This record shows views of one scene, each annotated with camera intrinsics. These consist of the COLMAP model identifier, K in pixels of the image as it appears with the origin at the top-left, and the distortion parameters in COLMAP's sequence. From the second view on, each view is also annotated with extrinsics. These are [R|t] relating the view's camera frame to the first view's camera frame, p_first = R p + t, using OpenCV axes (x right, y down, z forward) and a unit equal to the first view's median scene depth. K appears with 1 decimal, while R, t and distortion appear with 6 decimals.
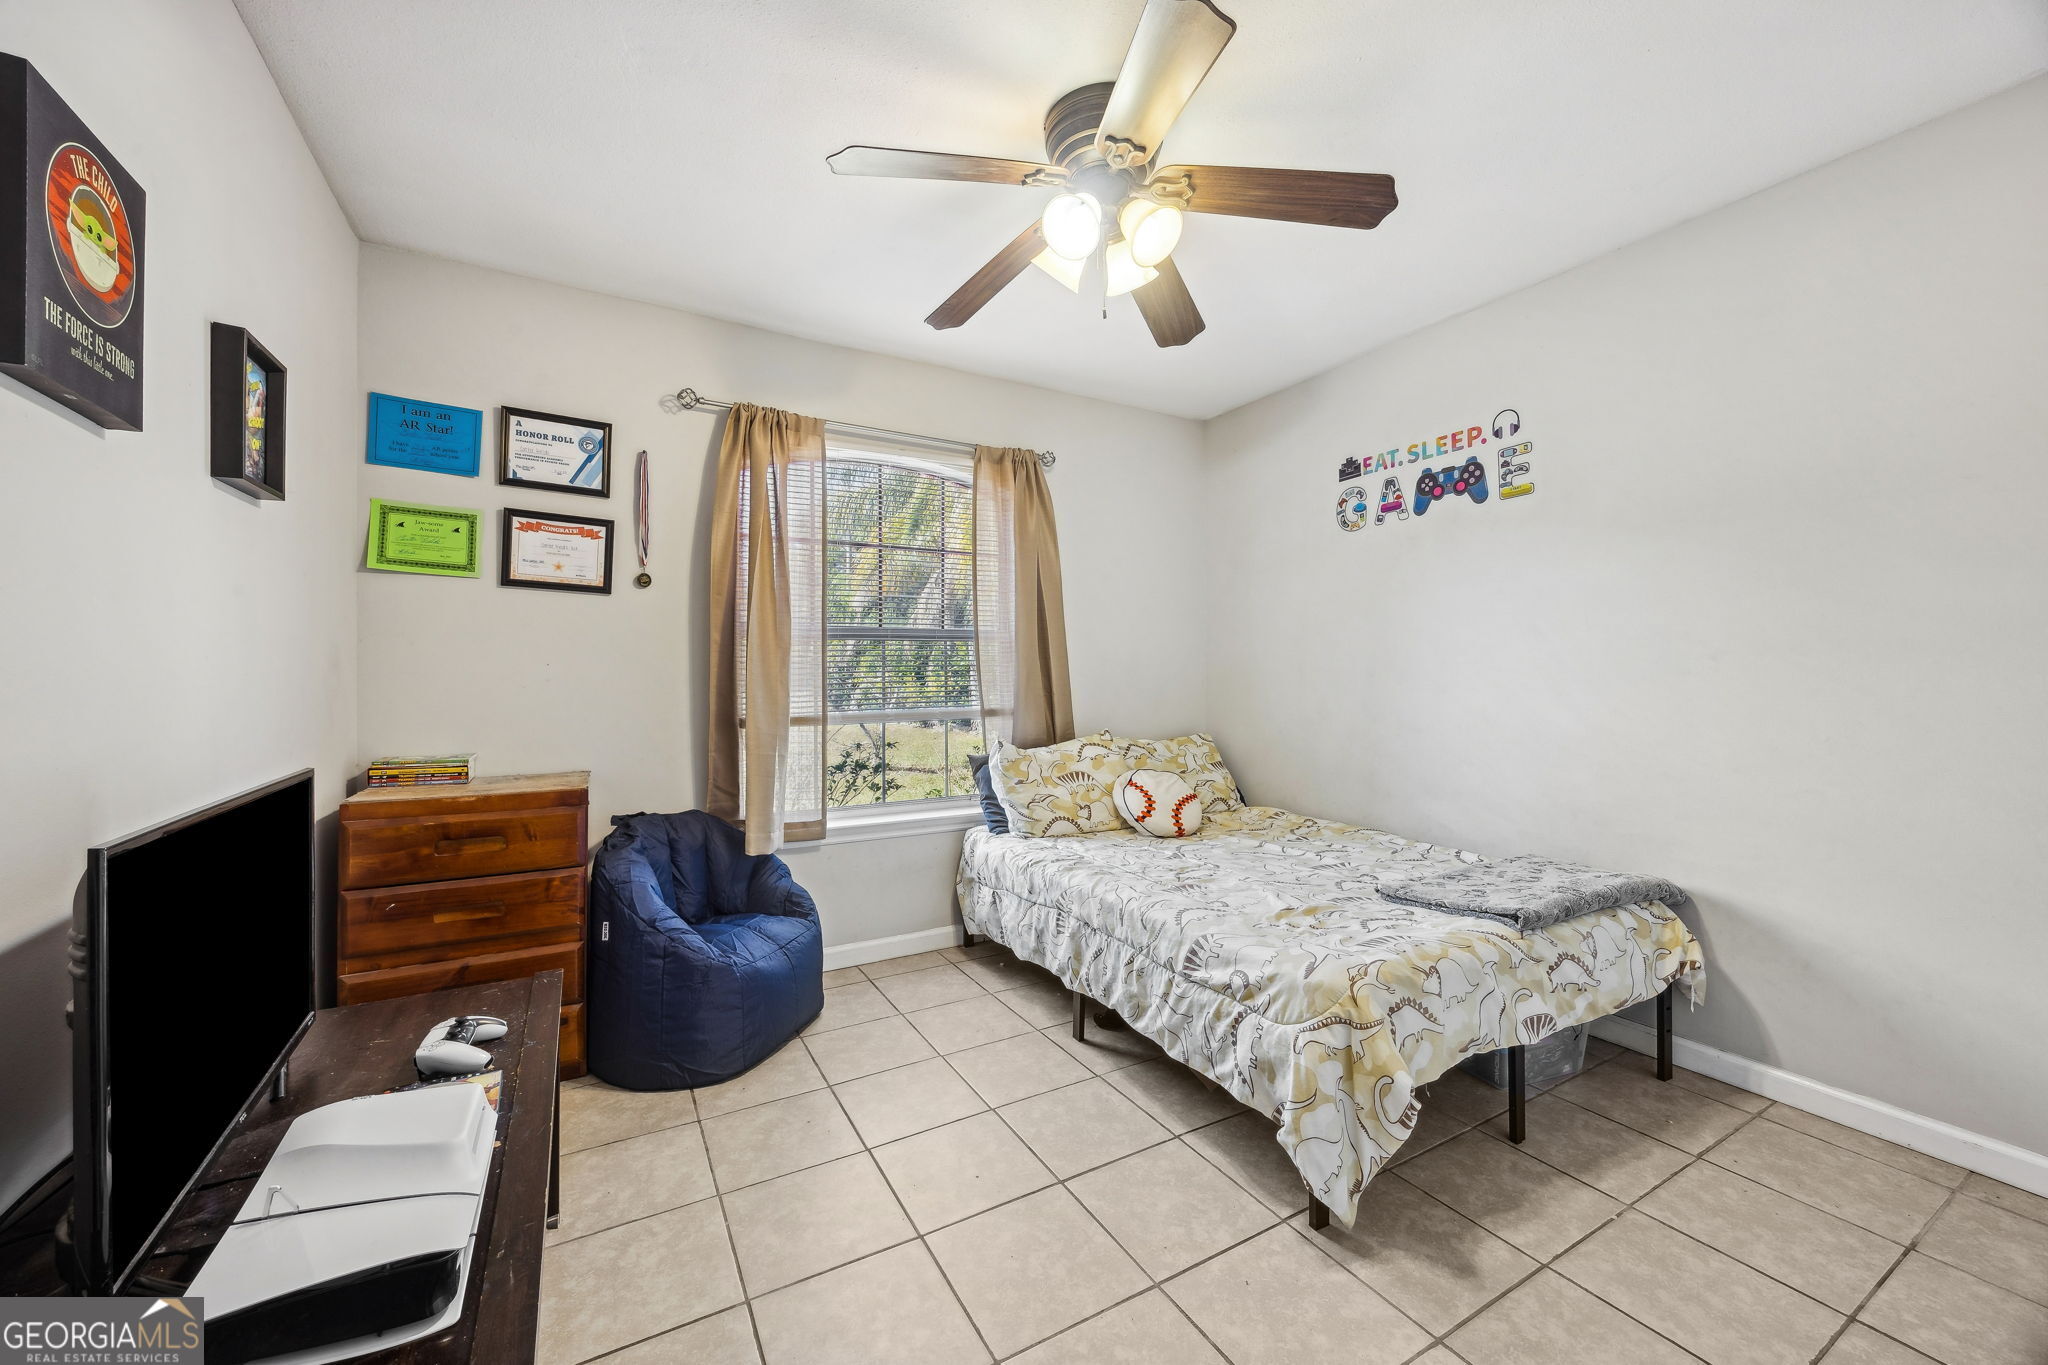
lens RADIAL K [[788.4, 0, 1035.5], [0, 788.4, 673.9], [0, 0, 1]] dist [0.000787, -0.000515]
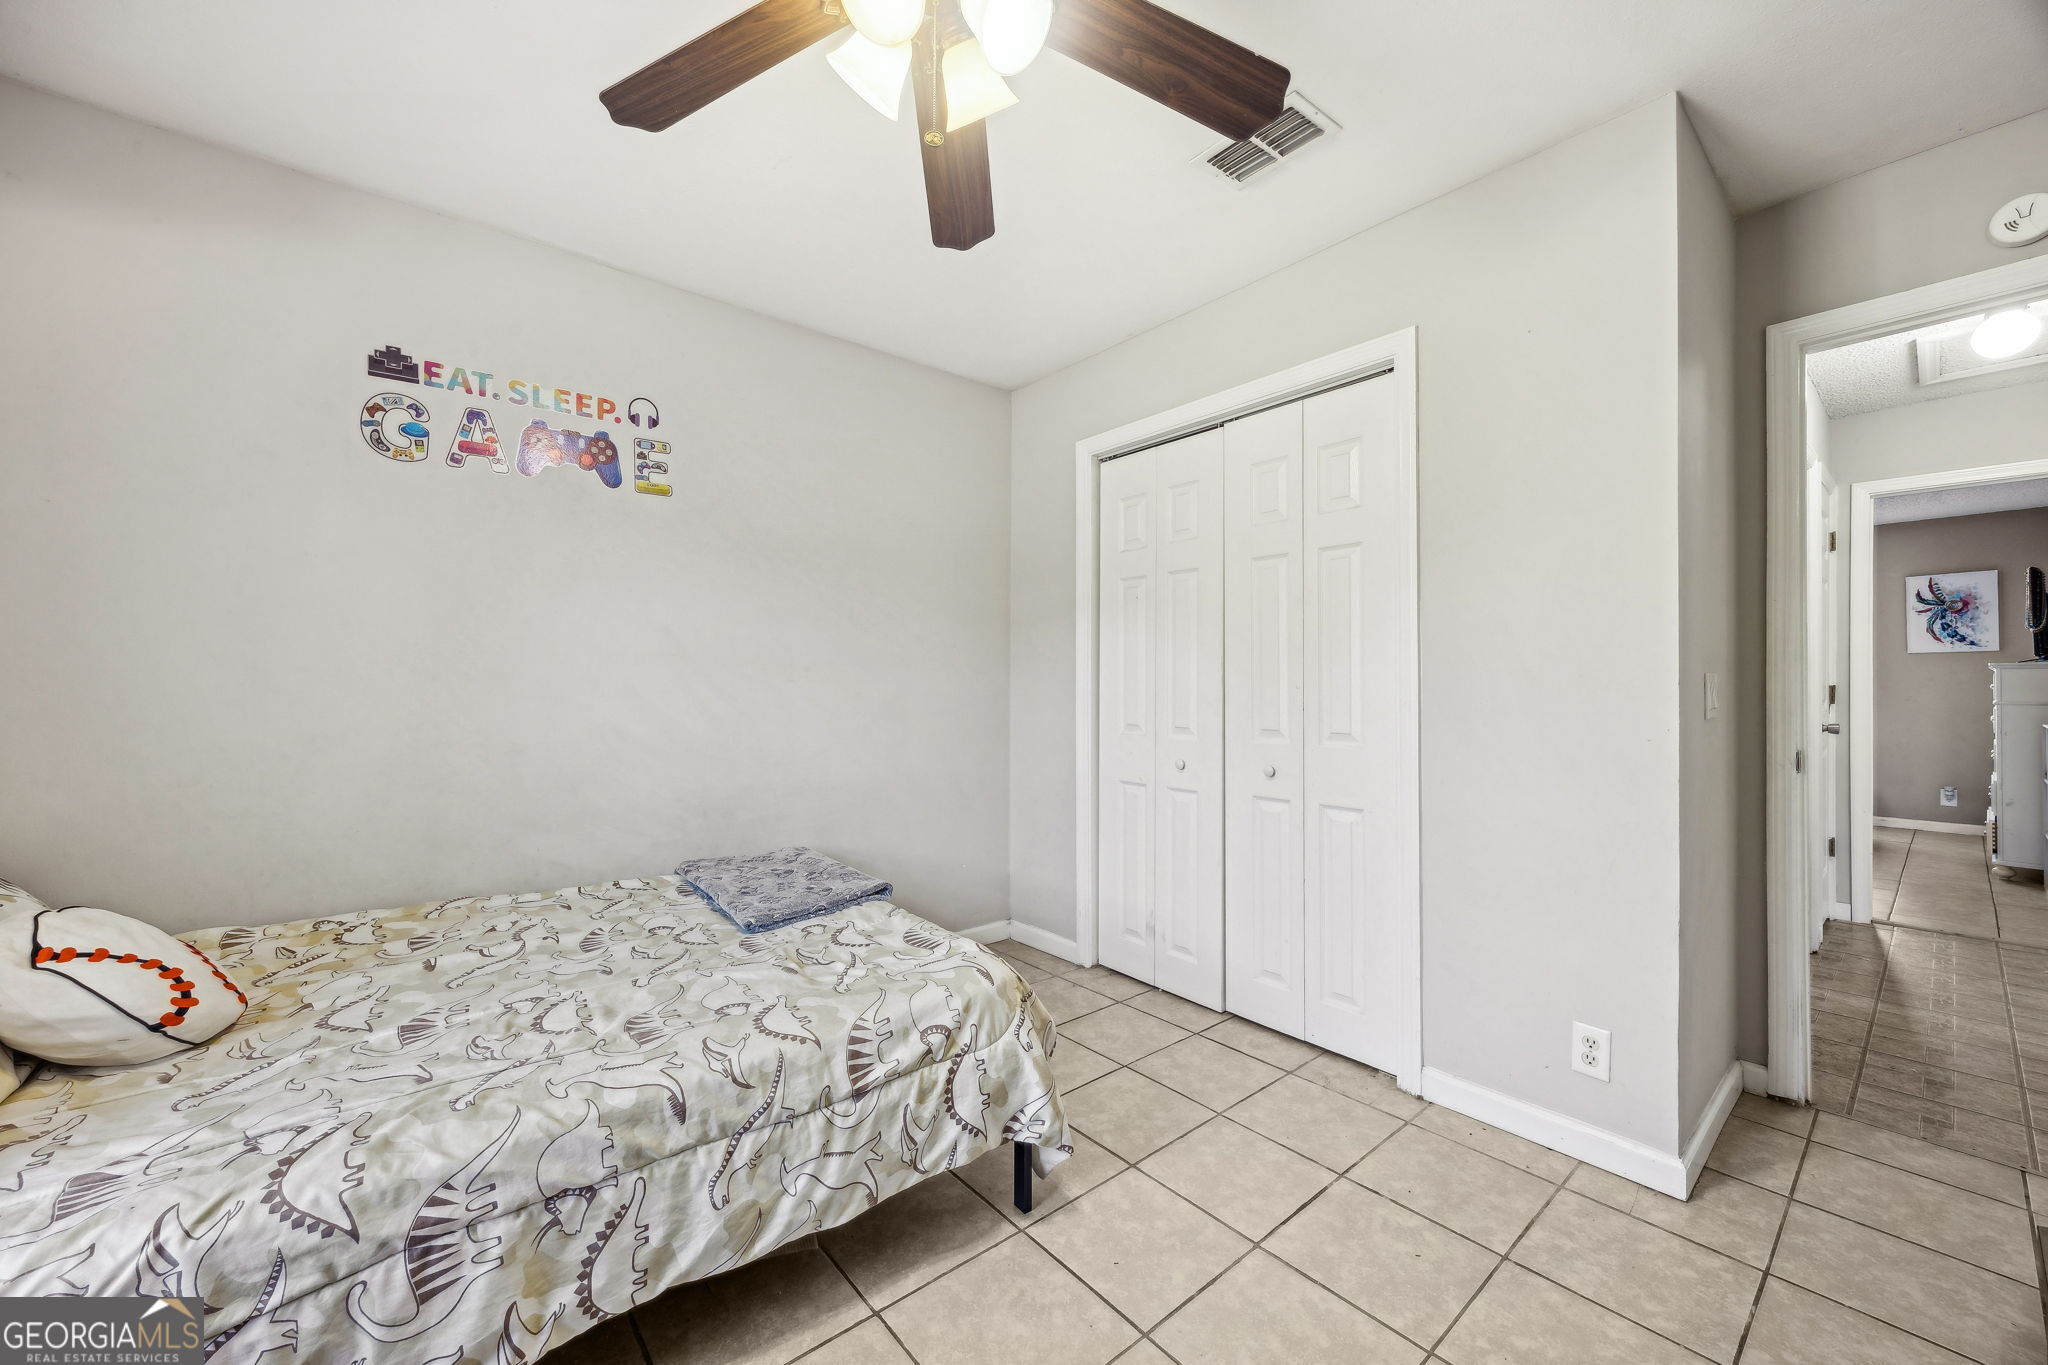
lens RADIAL K [[788.4, 0, 1021.9], [0, 788.4, 683.7], [0, 0, 1]] dist [0.000787, -0.000515]
pose [[-0.178803, 0.005882, 0.983867, -0.476846], [-0.003657, 0.999971, -0.006643, 0.011217], [-0.983878, -0.004786, -0.178777, 0.851114]]
